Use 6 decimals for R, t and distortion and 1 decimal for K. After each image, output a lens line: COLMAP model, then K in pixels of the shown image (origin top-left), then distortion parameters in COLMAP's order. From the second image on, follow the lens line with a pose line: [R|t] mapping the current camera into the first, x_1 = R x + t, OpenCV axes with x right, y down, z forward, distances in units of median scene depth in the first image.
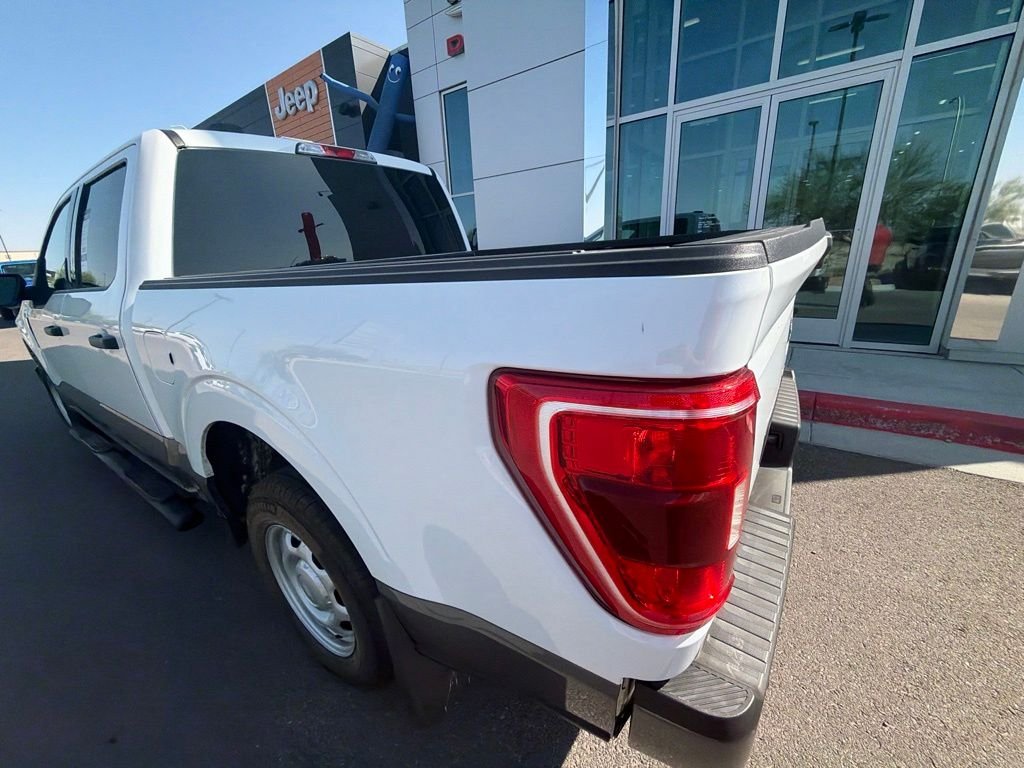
lens RADIAL K [[417.5, 0, 491.5], [0, 417.5, 384.8], [0, 0, 1]] dist [-0.001030, 0.000412]
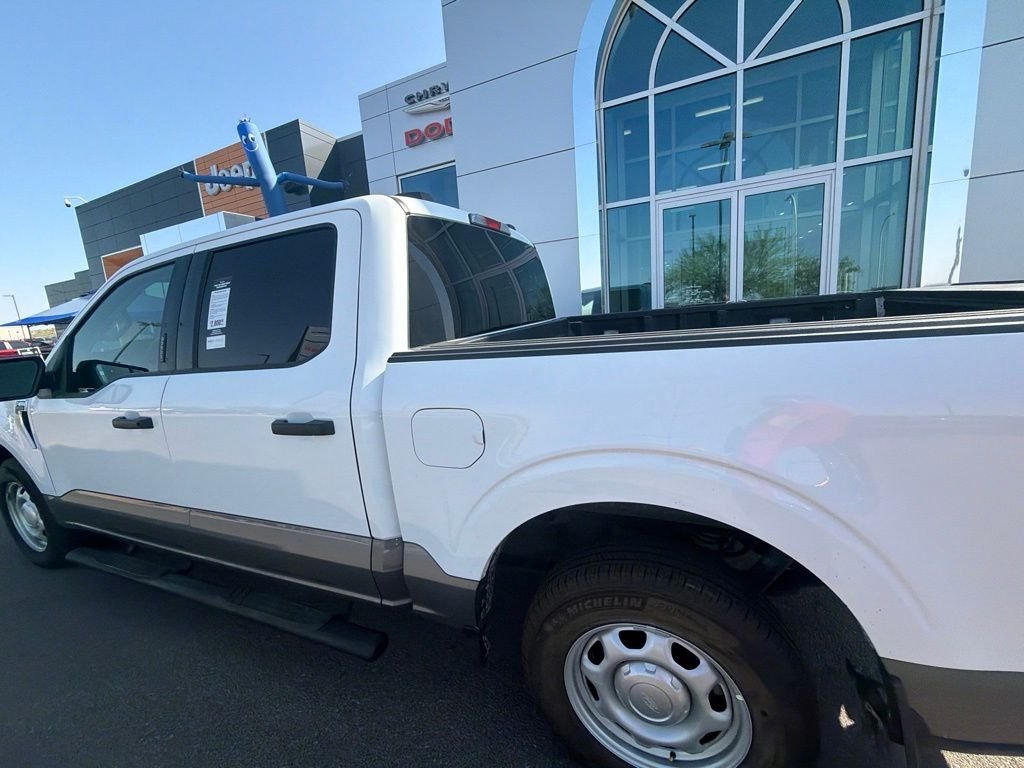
lens RADIAL K [[417.5, 0, 497.9], [0, 417.5, 385.0], [0, 0, 1]] dist [-0.001030, 0.000412]
pose [[0.978054, -0.054022, 0.201225, -0.178932], [0.085011, 0.985222, -0.148696, -0.007727], [-0.190218, 0.162539, 0.968193, 0.027508]]
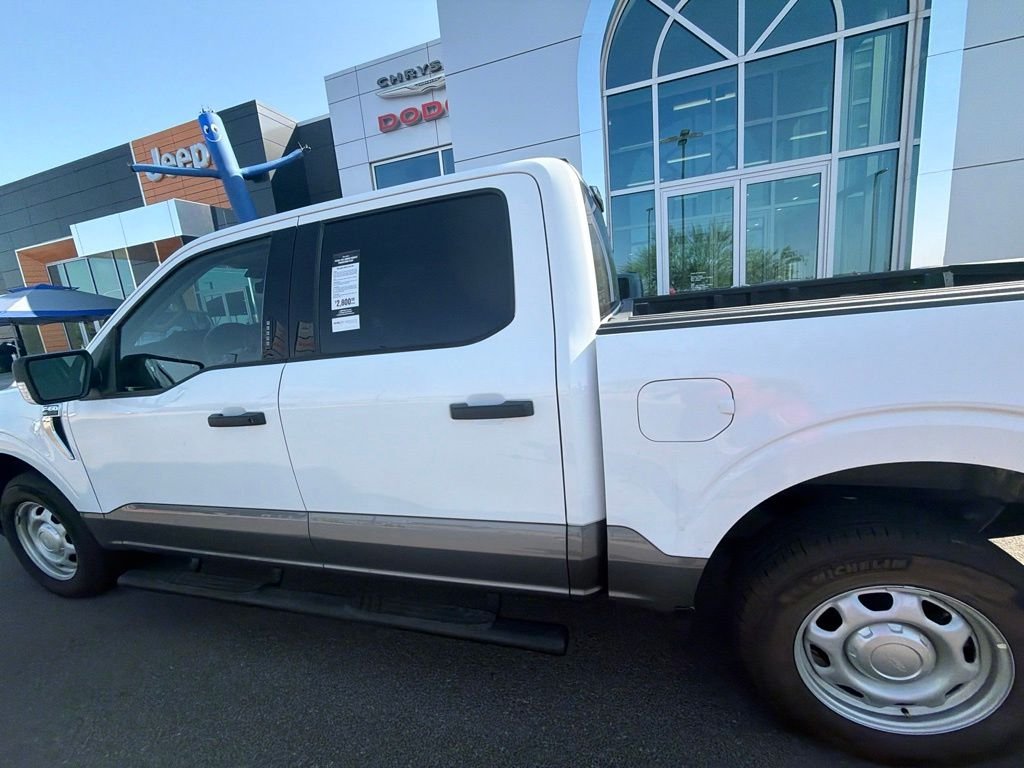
lens RADIAL K [[417.5, 0, 499.9], [0, 417.5, 383.8], [0, 0, 1]] dist [-0.001030, 0.000412]
pose [[0.947228, -0.093283, 0.306688, -0.289126], [0.137590, 0.982424, -0.126140, -0.013449], [-0.289531, 0.161681, 0.943415, 0.068911]]
